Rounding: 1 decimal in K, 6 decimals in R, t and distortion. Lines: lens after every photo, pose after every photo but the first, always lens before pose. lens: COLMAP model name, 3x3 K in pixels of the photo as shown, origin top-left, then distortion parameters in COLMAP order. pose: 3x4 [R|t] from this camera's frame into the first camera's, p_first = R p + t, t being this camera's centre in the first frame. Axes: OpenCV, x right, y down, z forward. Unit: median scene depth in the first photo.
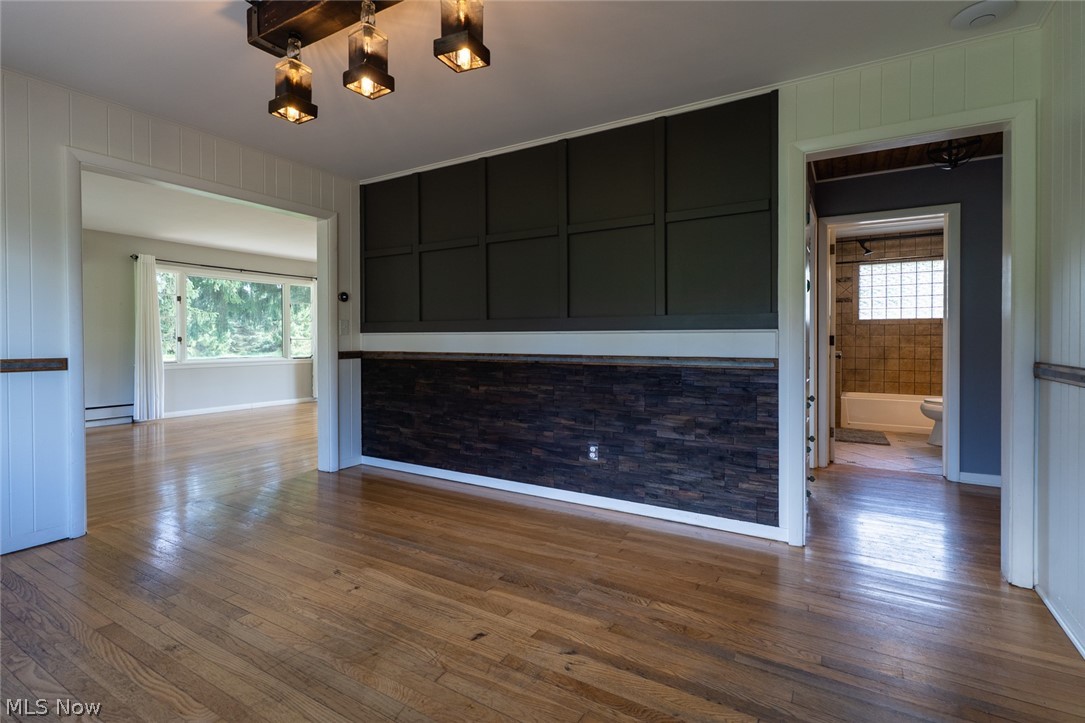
lens RADIAL K [[494.5, 0, 561.0], [0, 494.5, 342.0], [0, 0, 1]] dist [0.002230, -0.001948]
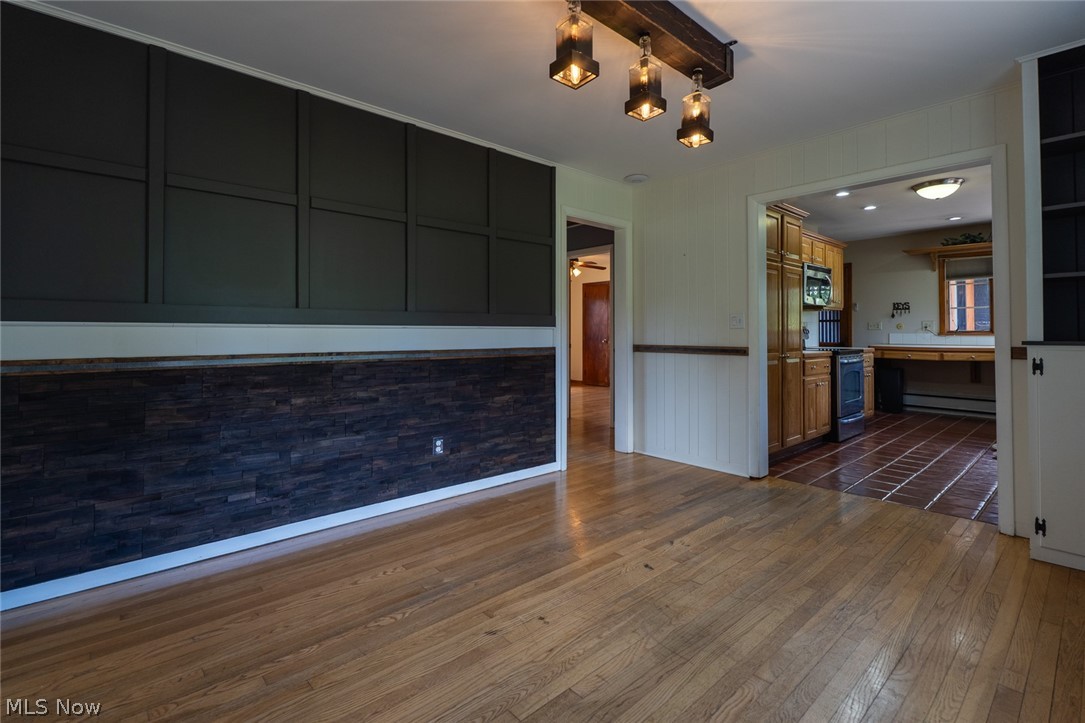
lens RADIAL K [[494.5, 0, 542.6], [0, 494.5, 326.3], [0, 0, 1]] dist [0.002230, -0.001948]
pose [[0.324382, 0.015369, 0.945801, -0.764512], [0.007490, 0.999795, -0.018815, -0.000723], [-0.945897, 0.013187, 0.324200, 0.435930]]
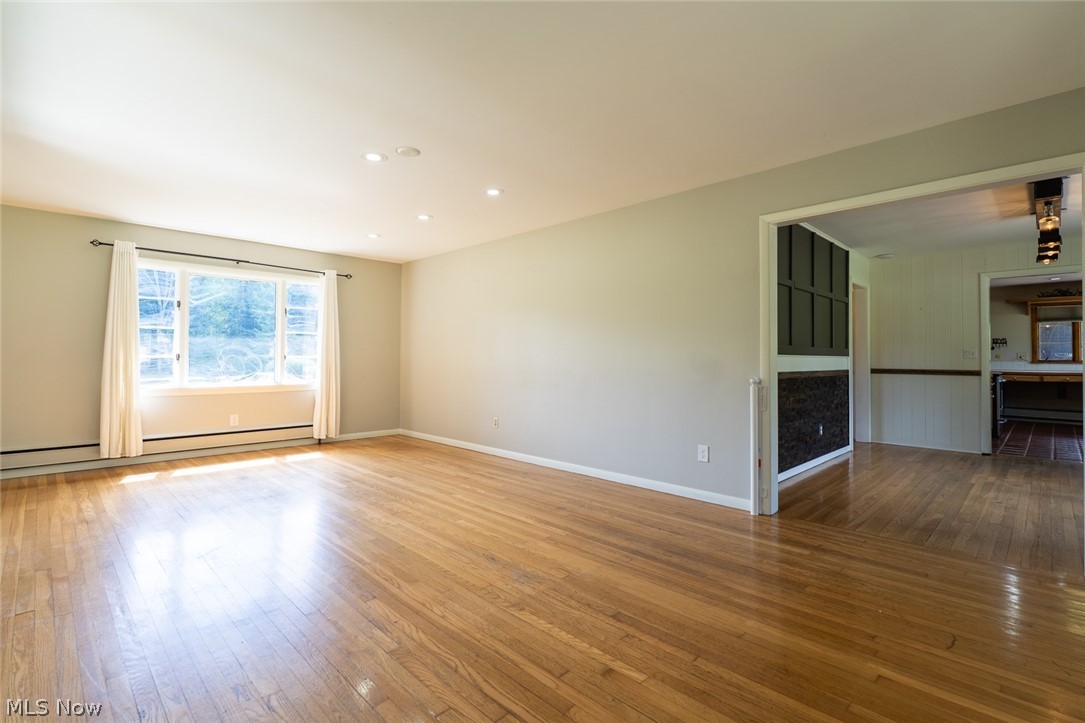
lens RADIAL K [[494.5, 0, 521.8], [0, 494.5, 350.0], [0, 0, 1]] dist [0.002230, -0.001948]
pose [[0.295457, 0.019883, 0.955149, -1.541270], [0.001353, 0.999774, -0.021231, -0.007155], [-0.955355, 0.007565, 0.295363, 1.227924]]
